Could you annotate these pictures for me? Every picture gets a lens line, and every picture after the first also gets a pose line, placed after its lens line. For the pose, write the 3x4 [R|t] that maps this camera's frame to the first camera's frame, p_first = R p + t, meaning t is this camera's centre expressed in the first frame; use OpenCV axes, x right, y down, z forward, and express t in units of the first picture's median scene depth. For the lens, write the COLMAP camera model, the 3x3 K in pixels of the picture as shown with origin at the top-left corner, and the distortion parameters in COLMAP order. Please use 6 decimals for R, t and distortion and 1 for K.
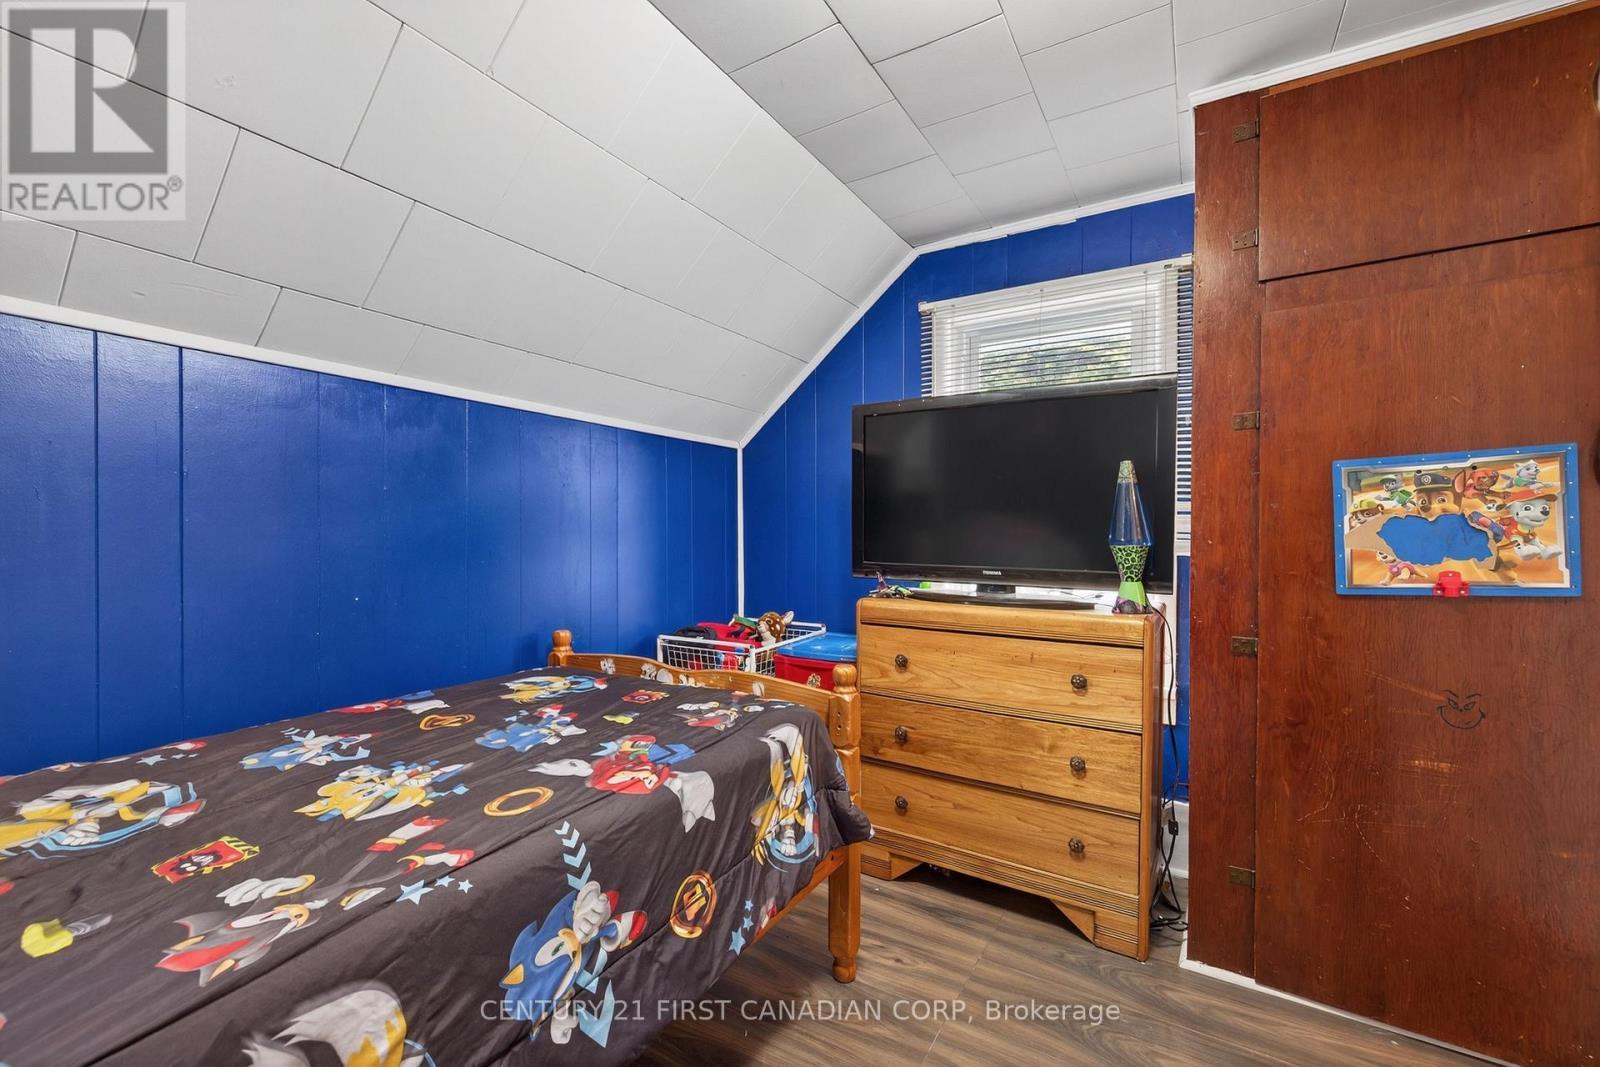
lens RADIAL K [[672.5, 0, 806.9], [0, 672.5, 537.8], [0, 0, 1]] dist [0.000671, -0.000039]
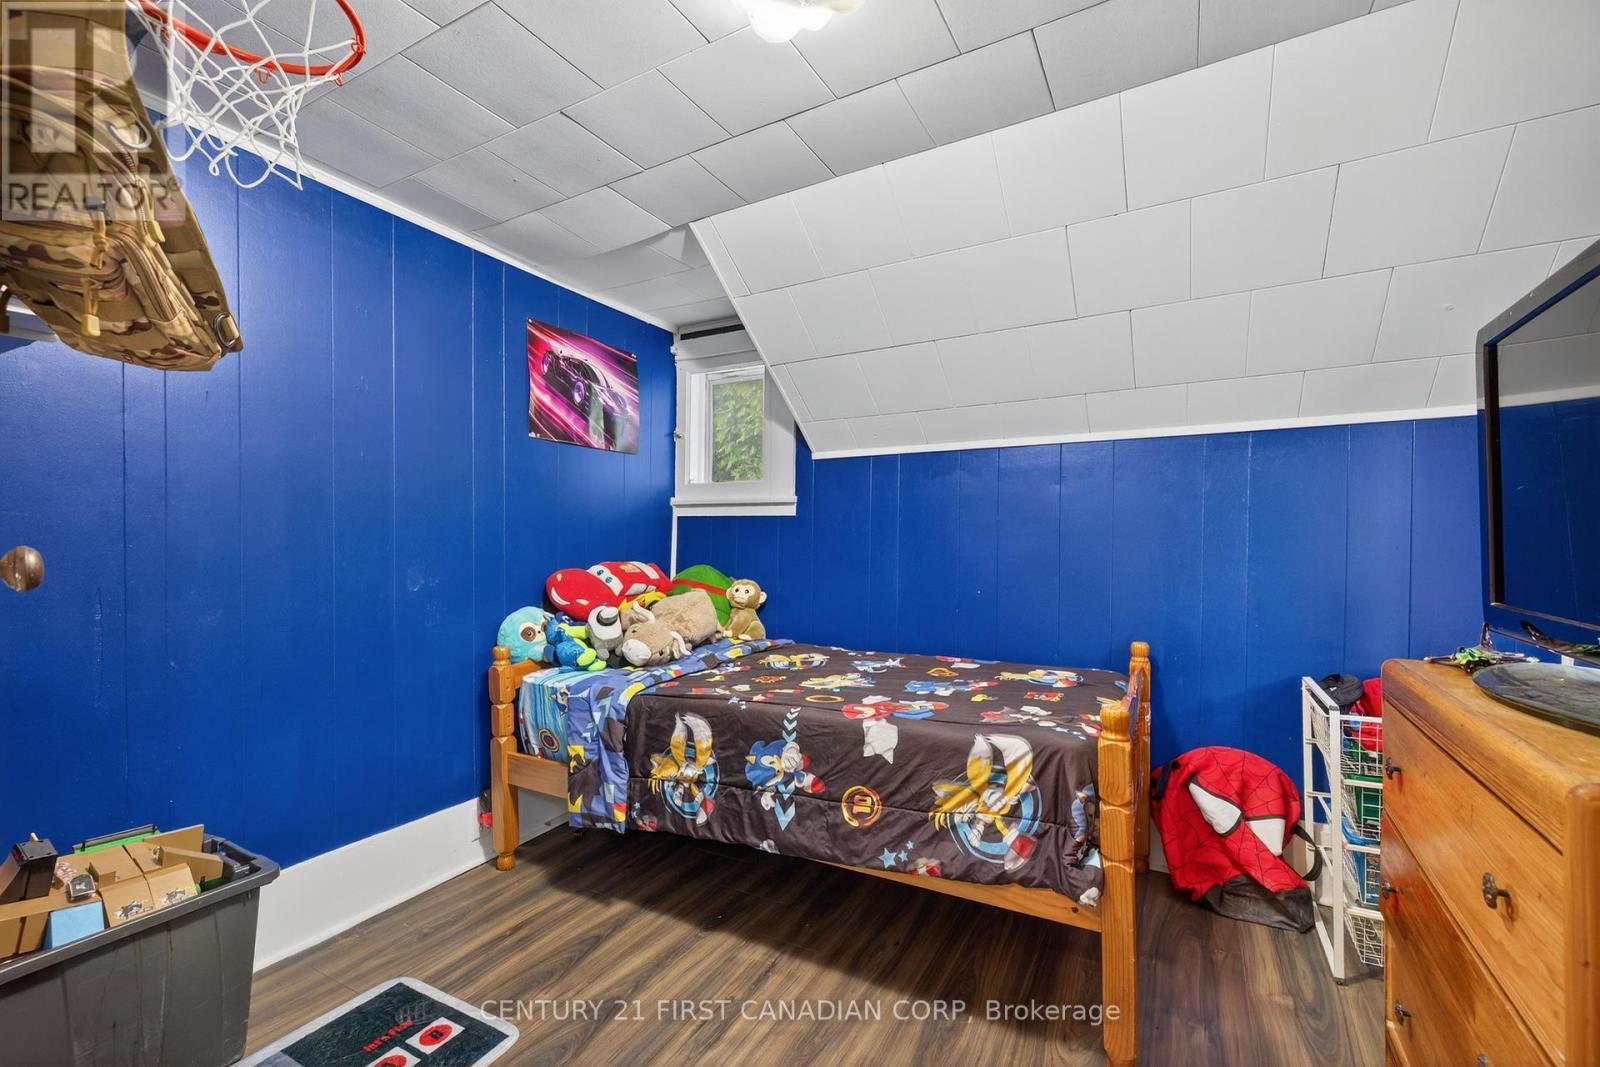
lens RADIAL K [[672.5, 0, 806.9], [0, 672.5, 537.8], [0, 0, 1]] dist [0.000671, -0.000039]
pose [[0.040877, -0.013085, -0.999079, 1.275768], [-0.011736, 0.999839, -0.013576, -0.013679], [0.999095, 0.012280, 0.040717, 0.810795]]
